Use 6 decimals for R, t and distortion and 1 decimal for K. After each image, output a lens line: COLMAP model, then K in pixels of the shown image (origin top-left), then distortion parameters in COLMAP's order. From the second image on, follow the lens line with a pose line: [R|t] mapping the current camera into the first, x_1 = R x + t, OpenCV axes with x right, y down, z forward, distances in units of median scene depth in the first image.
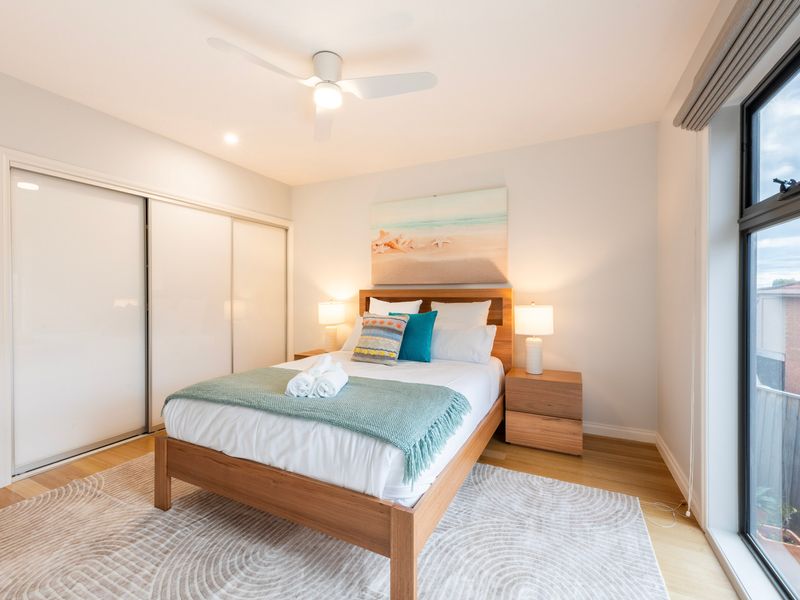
lens RADIAL K [[353.6, 0, 400.9], [0, 353.6, 295.5], [0, 0, 1]] dist [0.001141, 0.000129]
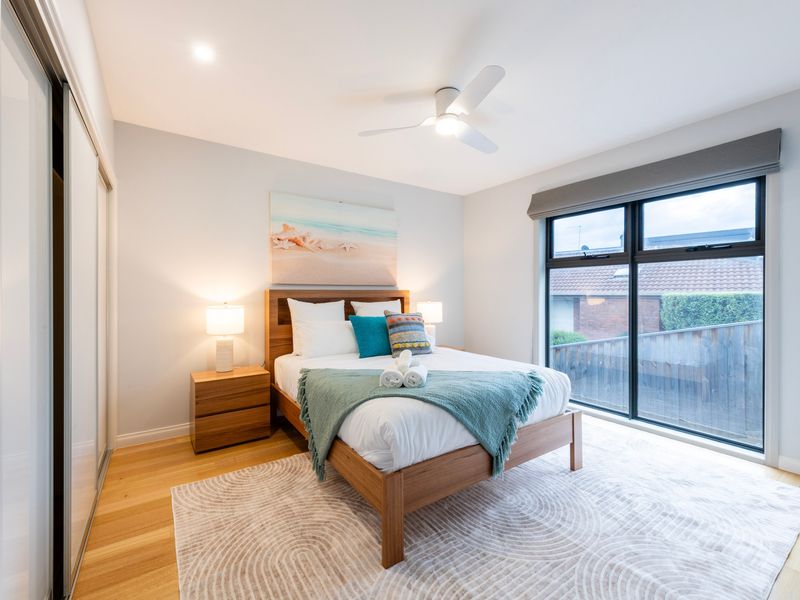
lens RADIAL K [[353.6, 0, 400.9], [0, 353.6, 295.5], [0, 0, 1]] dist [0.001141, 0.000129]
pose [[0.493651, -0.004104, 0.869650, -0.748377], [0.004230, 0.999988, 0.002318, -0.003110], [-0.869650, 0.002534, 0.493663, 0.324800]]
